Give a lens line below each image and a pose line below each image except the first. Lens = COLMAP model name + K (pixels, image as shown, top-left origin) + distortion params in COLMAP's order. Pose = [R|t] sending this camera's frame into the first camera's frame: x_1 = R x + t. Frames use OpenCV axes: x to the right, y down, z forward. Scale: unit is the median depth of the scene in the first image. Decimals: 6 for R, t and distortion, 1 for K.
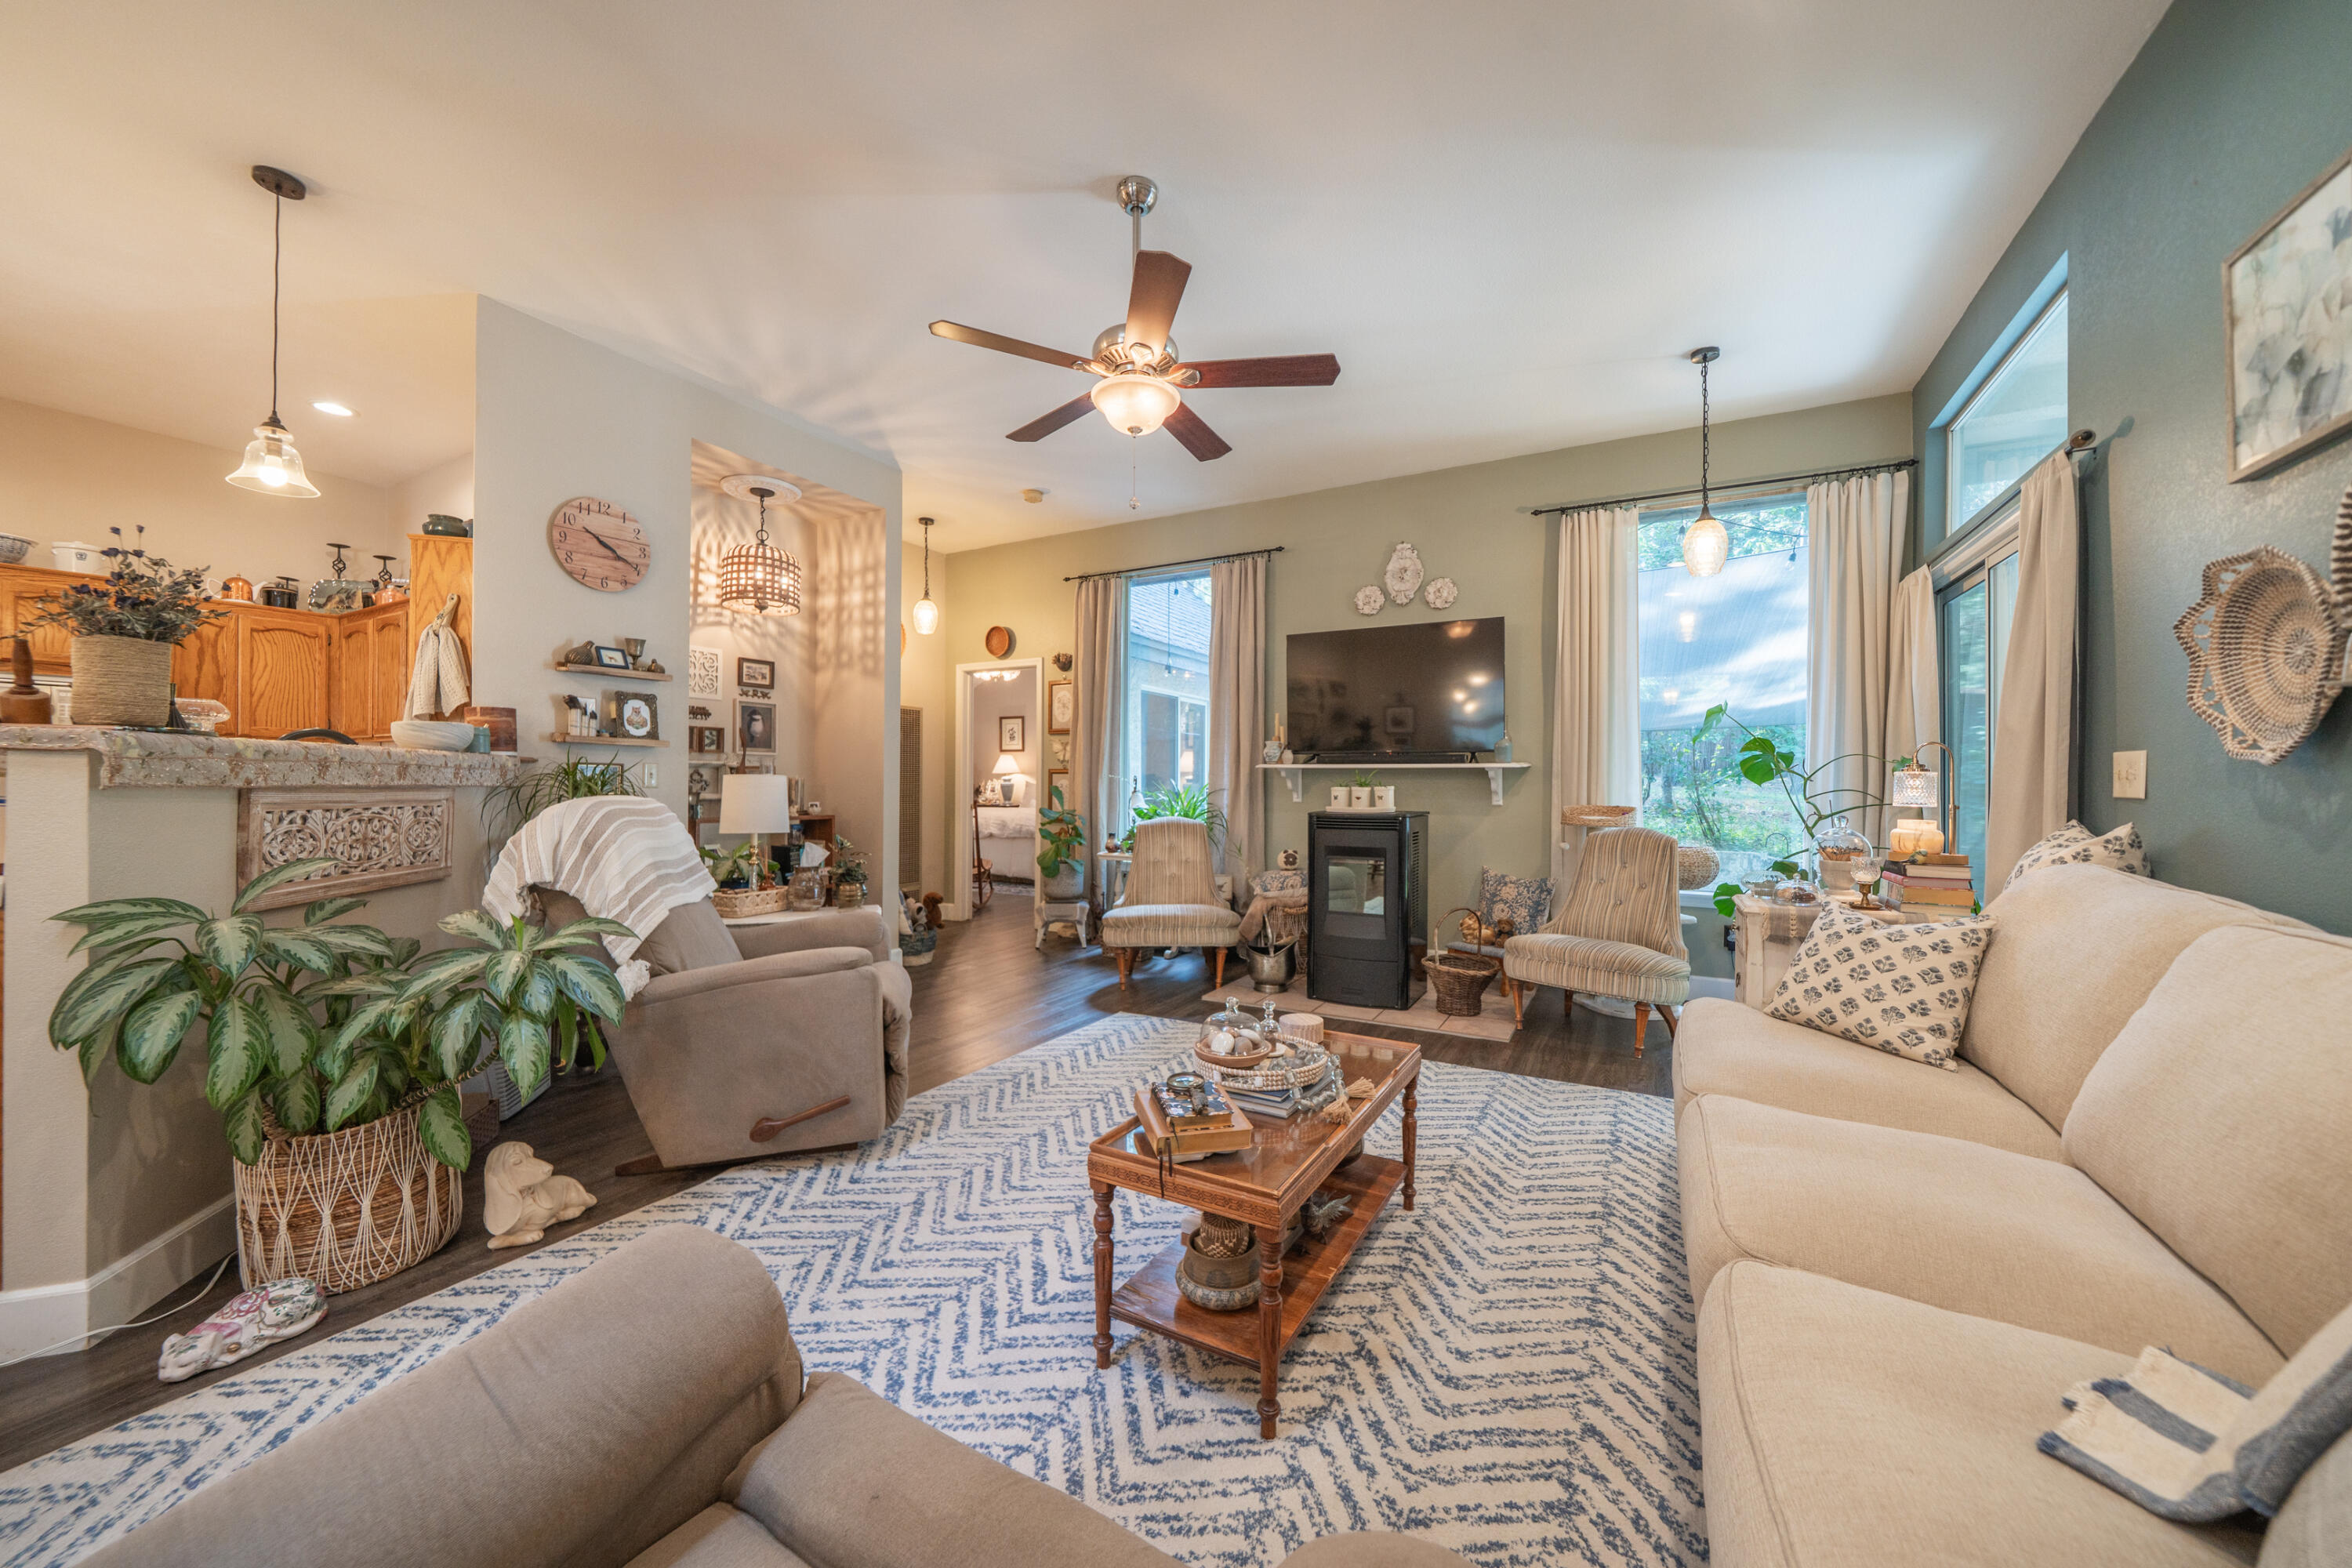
lens RADIAL K [[822.5, 0, 1175.8], [0, 822.5, 783.6], [0, 0, 1]] dist [-0.010047, 0.000289]
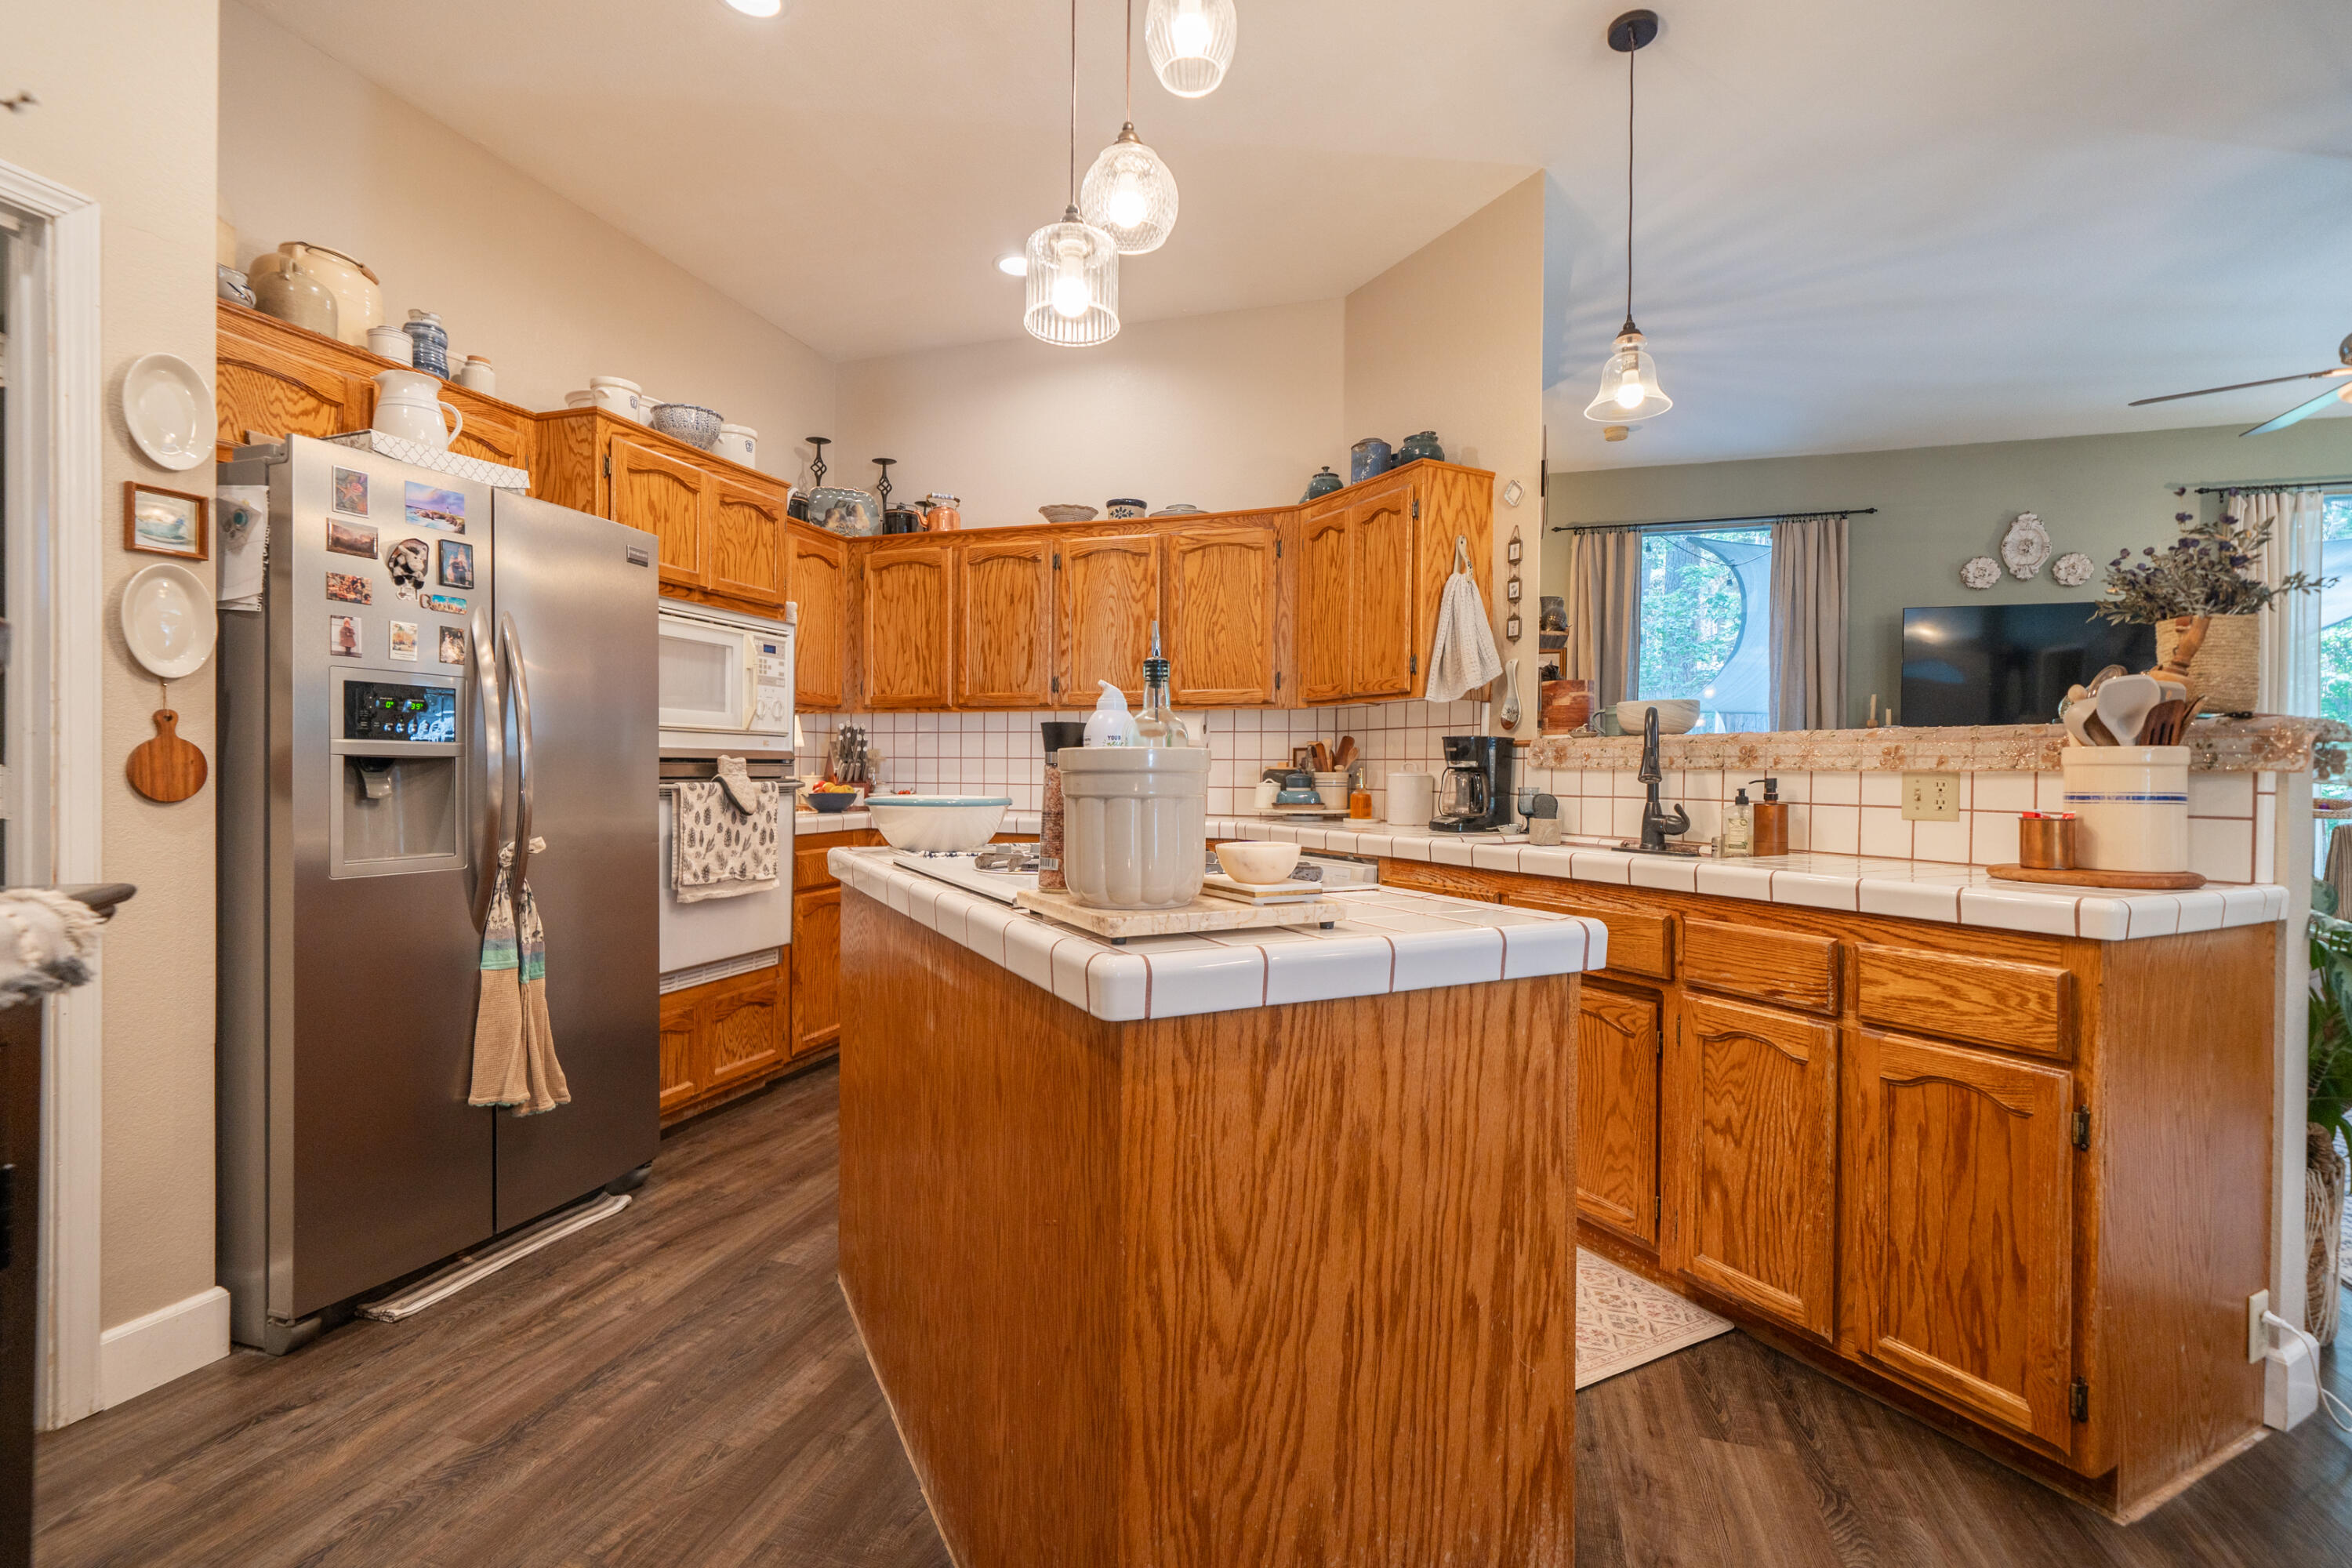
lens RADIAL K [[1061.1, 0, 1177.7], [0, 1061.1, 778.8], [0, 0, 1]] dist [0.004004, 0.000920]
pose [[0.977893, -0.000237, 0.209105, -1.249366], [-0.001329, 0.999972, 0.007347, -0.002961], [-0.209101, -0.007462, 0.977866, 0.038360]]
